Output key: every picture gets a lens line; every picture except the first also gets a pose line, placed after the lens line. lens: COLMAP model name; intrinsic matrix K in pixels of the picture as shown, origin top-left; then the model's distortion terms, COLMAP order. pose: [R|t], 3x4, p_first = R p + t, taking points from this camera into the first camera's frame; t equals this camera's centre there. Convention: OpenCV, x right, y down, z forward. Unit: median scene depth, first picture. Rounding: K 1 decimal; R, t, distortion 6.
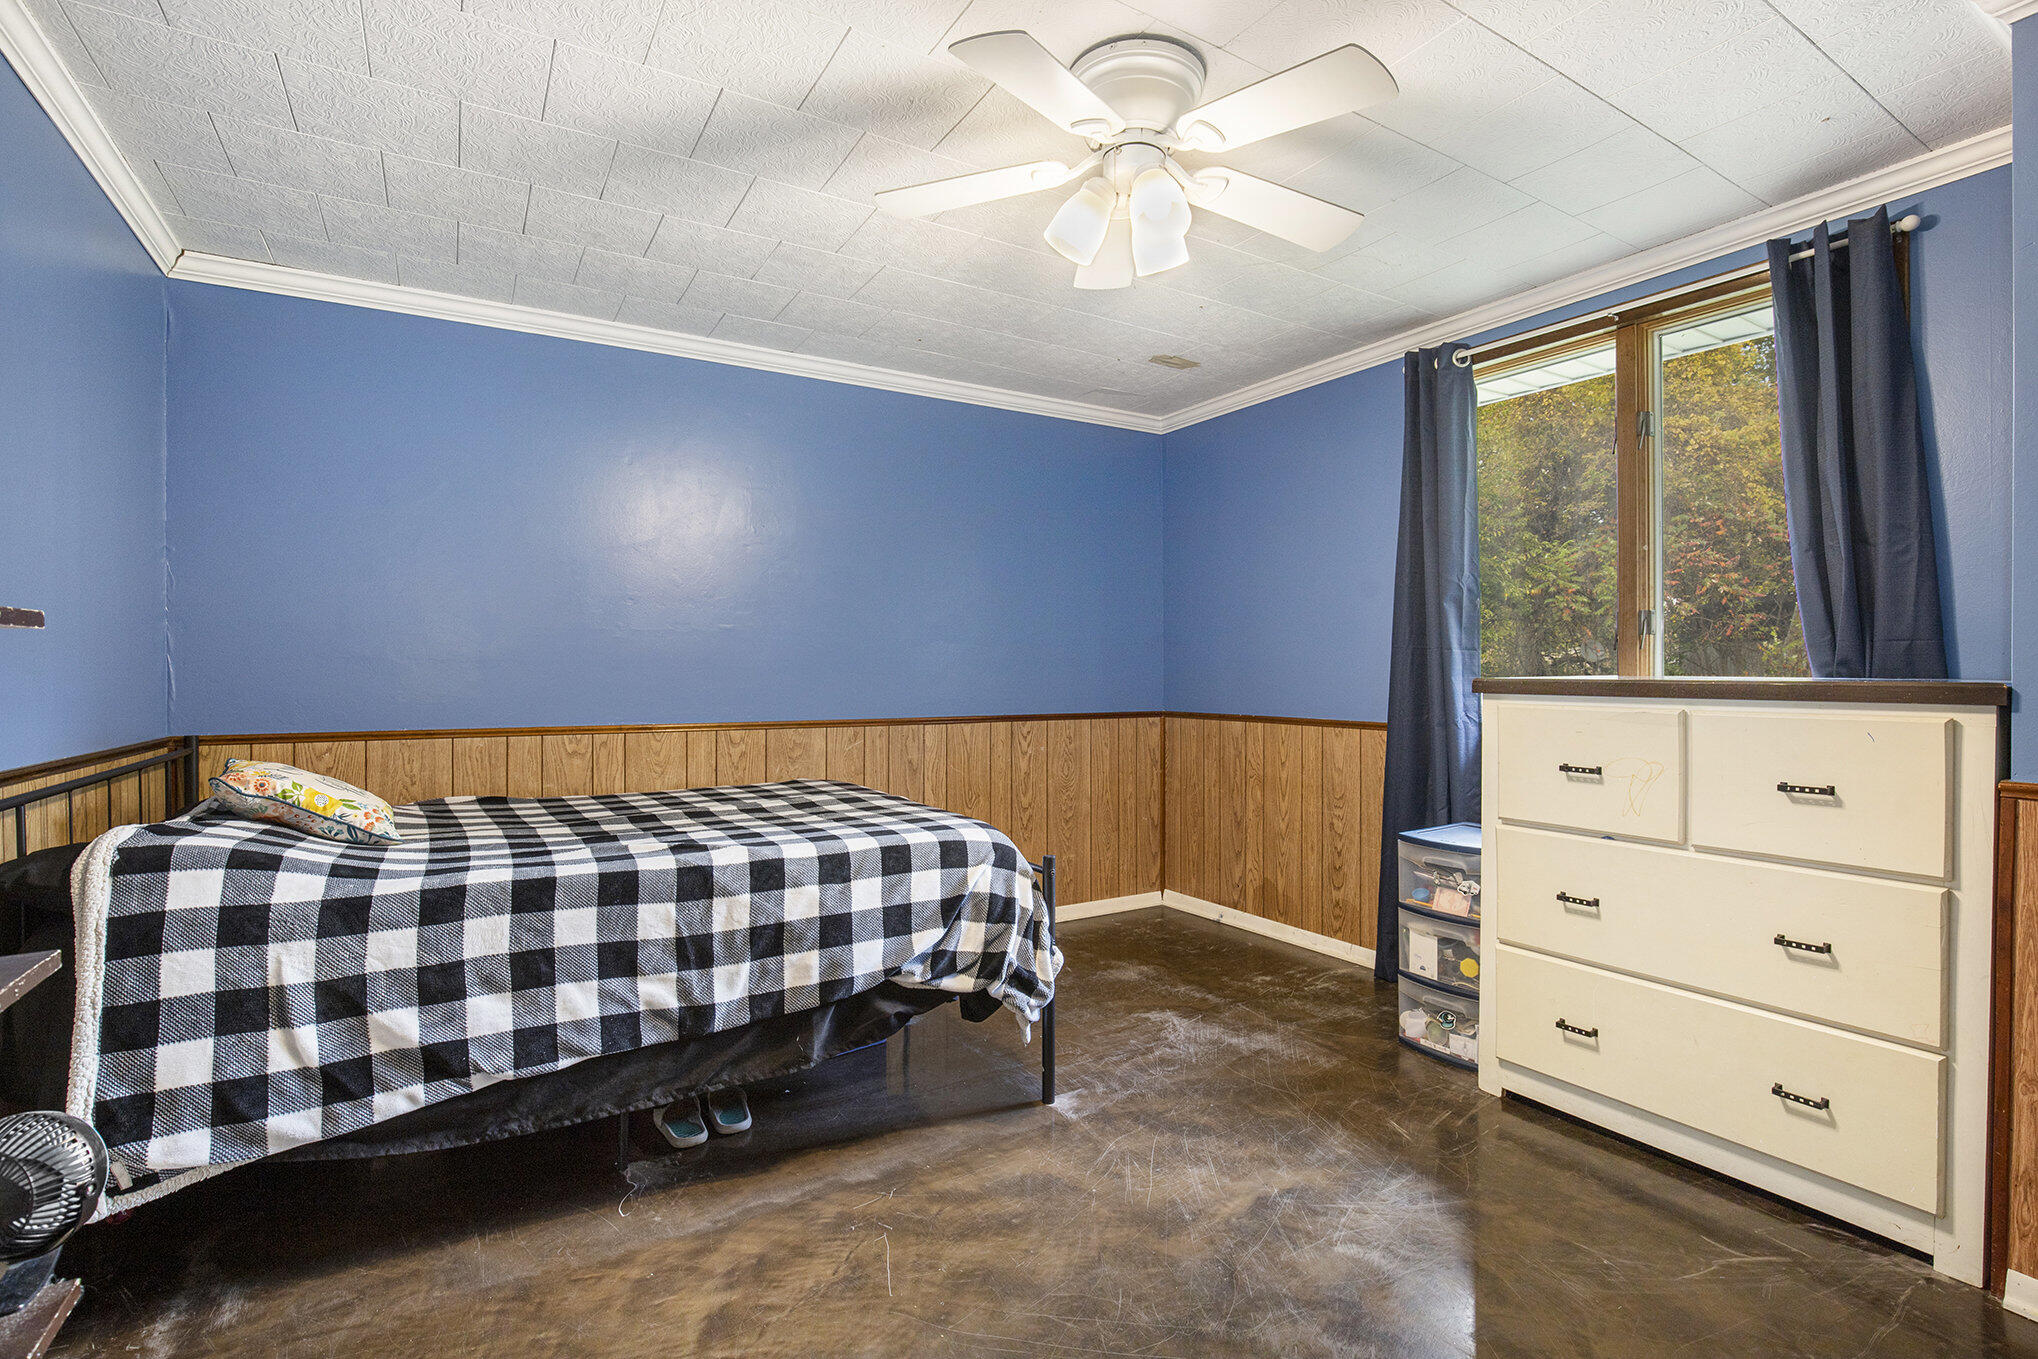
lens RADIAL K [[940.9, 0, 1032.1], [0, 940.9, 666.0], [0, 0, 1]] dist [-0.029903, 0.005261]
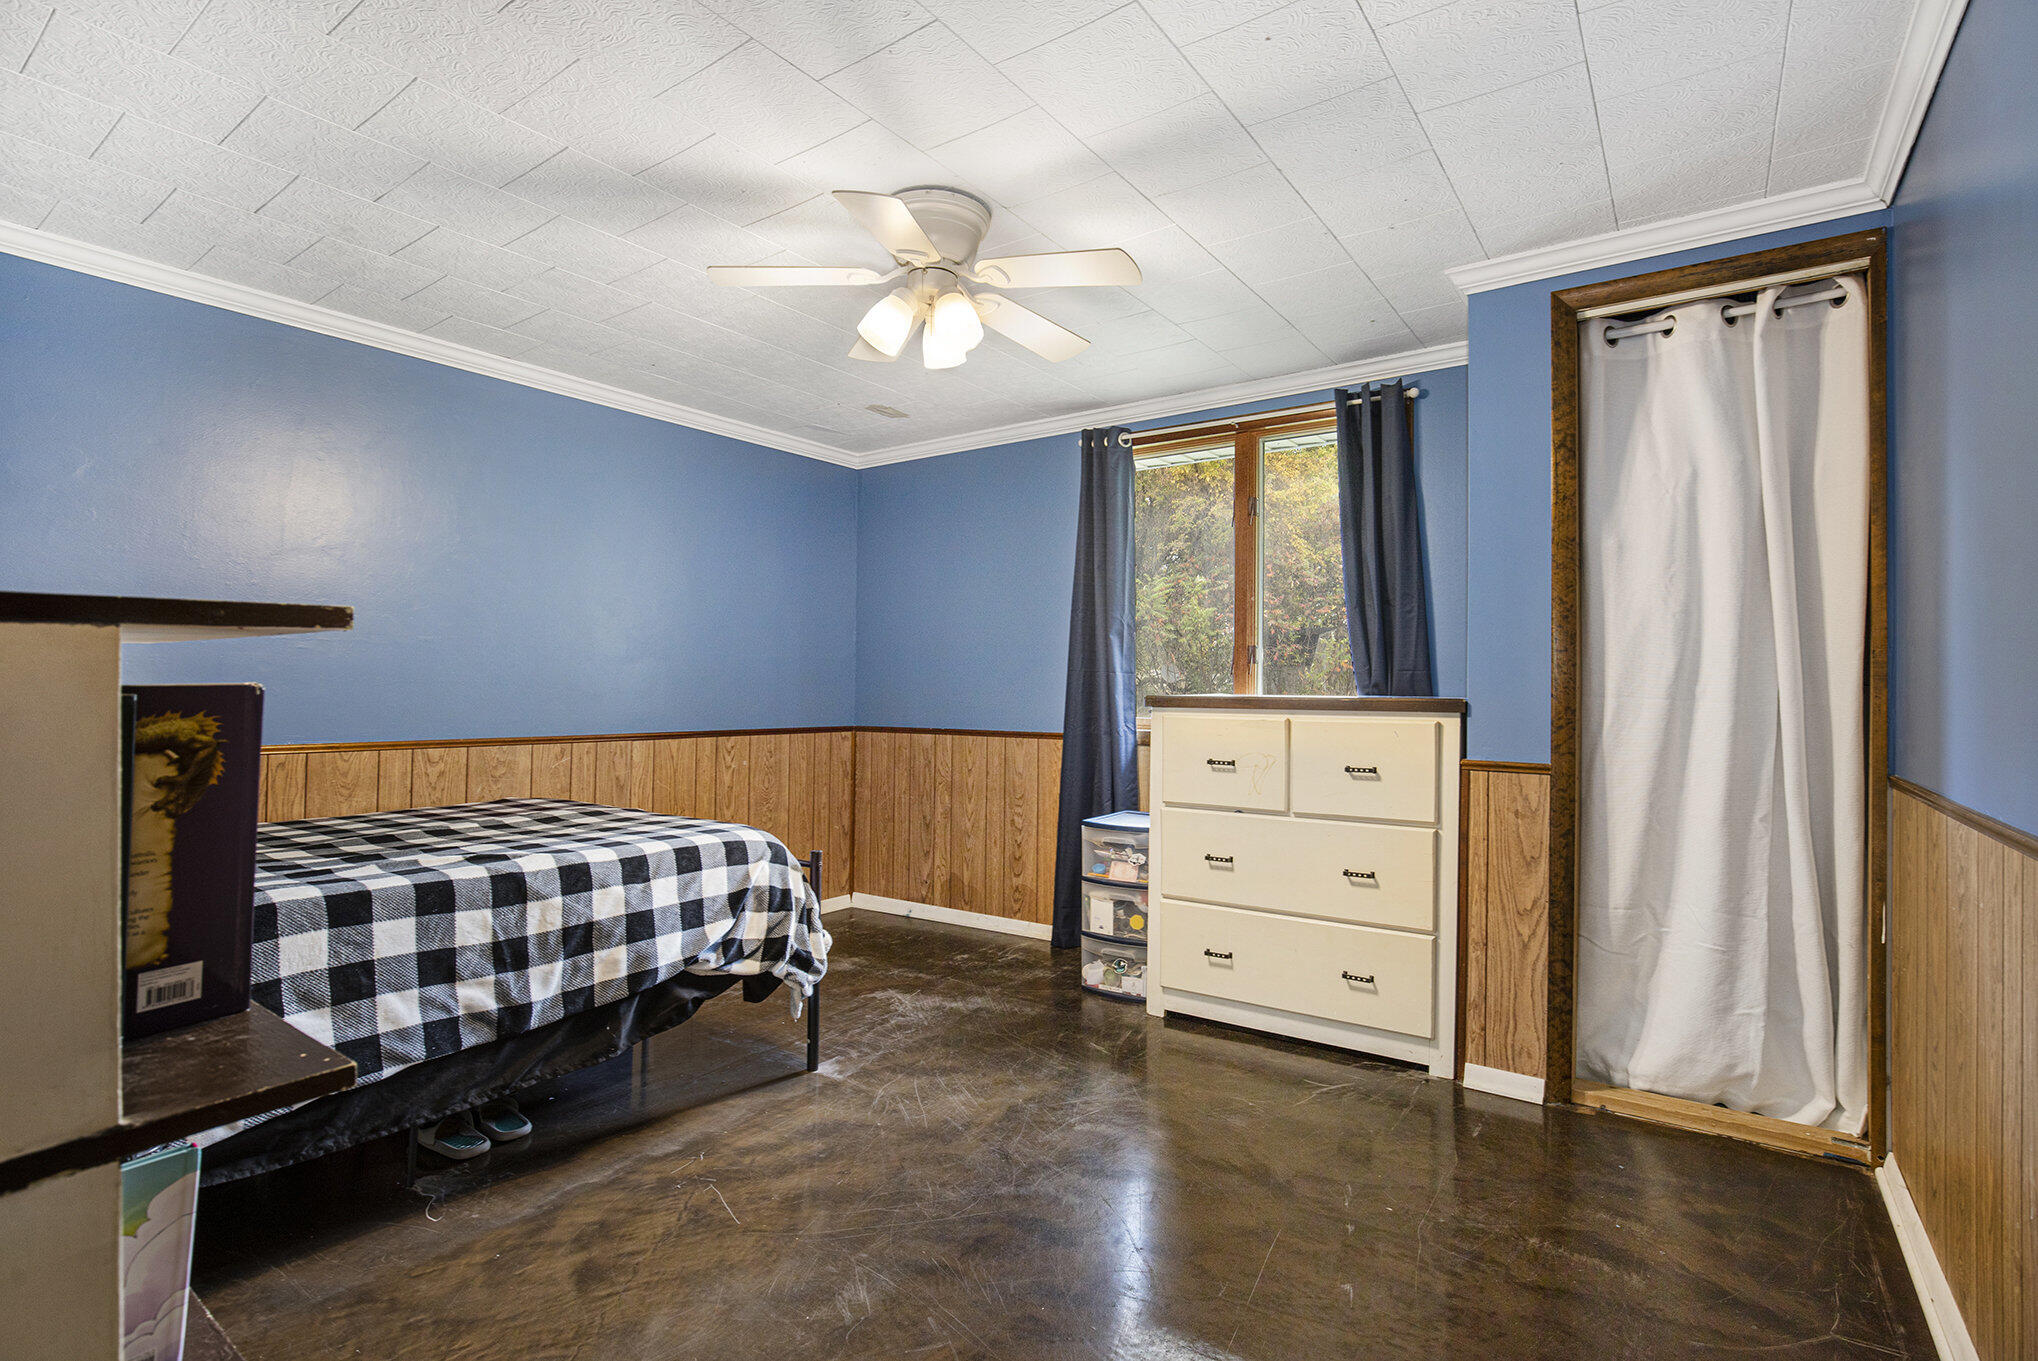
lens RADIAL K [[979.0, 0, 1017.1], [0, 979.0, 674.7], [0, 0, 1]] dist [-0.025317, 0.001502]
pose [[0.922053, 0.011017, 0.386908, -0.231398], [-0.007499, 0.999916, -0.010600, -0.000182], [-0.386992, 0.006872, 0.922057, -0.196102]]
